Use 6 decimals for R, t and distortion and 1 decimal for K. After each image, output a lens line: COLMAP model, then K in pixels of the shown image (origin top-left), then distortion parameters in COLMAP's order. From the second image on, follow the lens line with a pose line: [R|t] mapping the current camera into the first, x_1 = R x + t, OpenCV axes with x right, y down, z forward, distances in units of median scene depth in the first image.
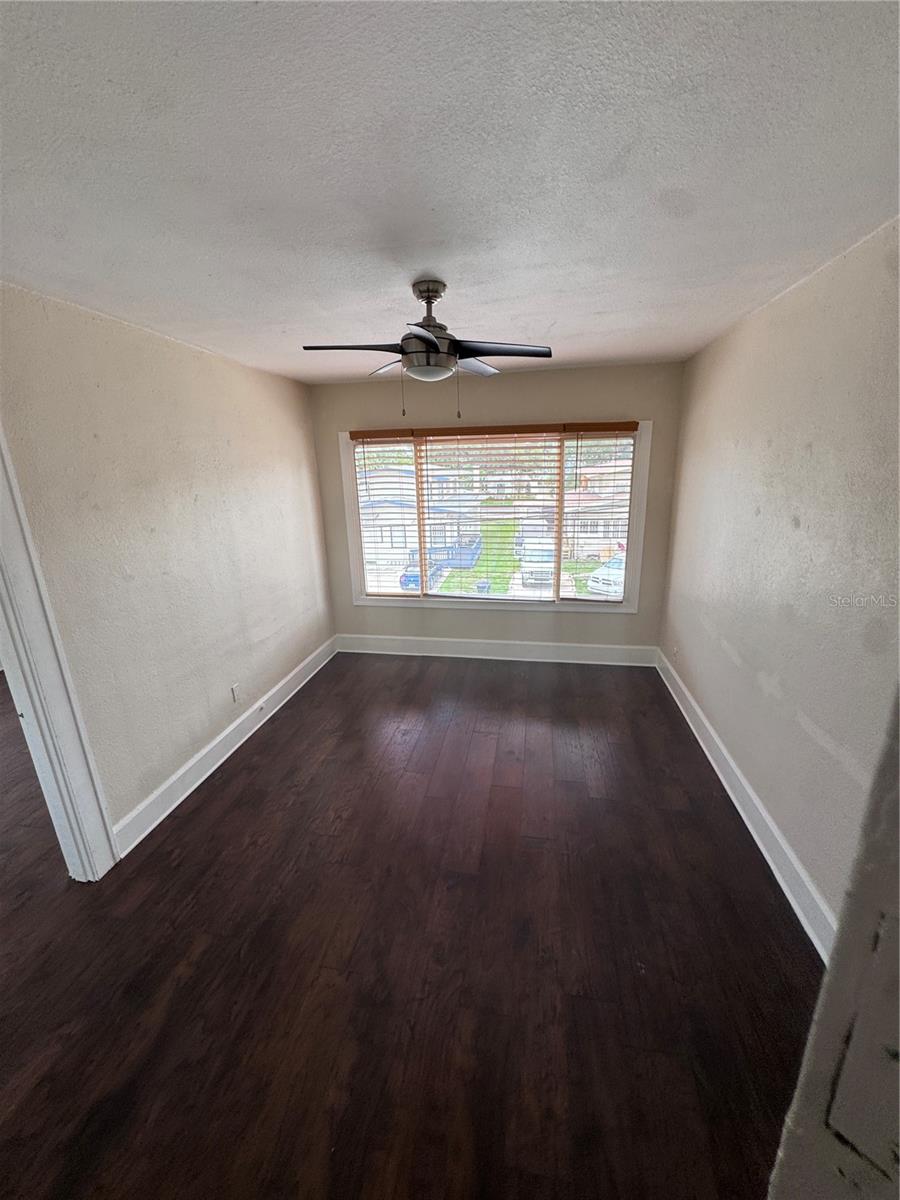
lens RADIAL K [[483.4, 0, 448.3], [0, 483.4, 603.1], [0, 0, 1]] dist [0.005318, -0.000791]
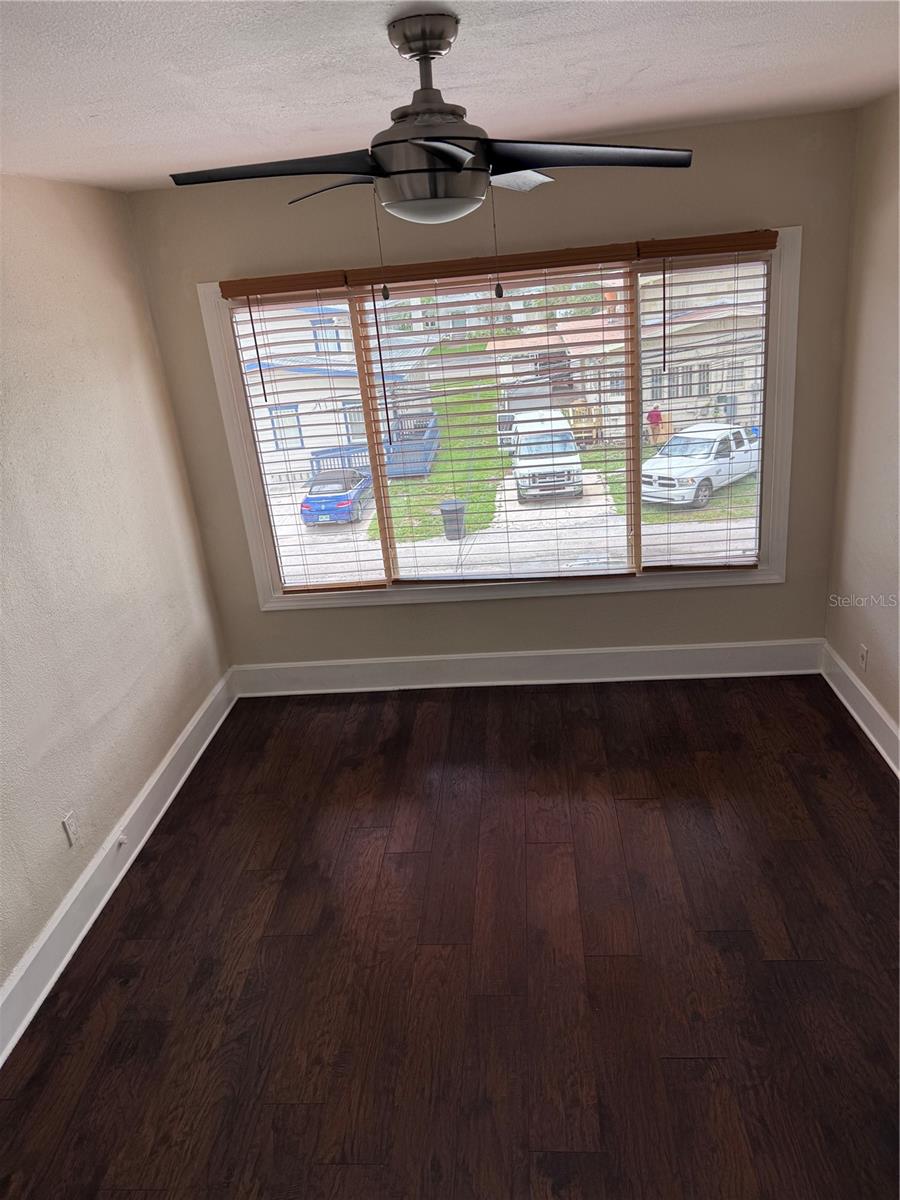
lens RADIAL K [[855.9, 0, 447.8], [0, 855.9, 602.2], [0, 0, 1]] dist [0.046083, -0.032224]
pose [[0.992877, -0.096699, 0.069603, -0.064187], [0.090523, 0.992087, 0.086996, -0.081360], [-0.077464, -0.080075, 0.993774, 0.053545]]
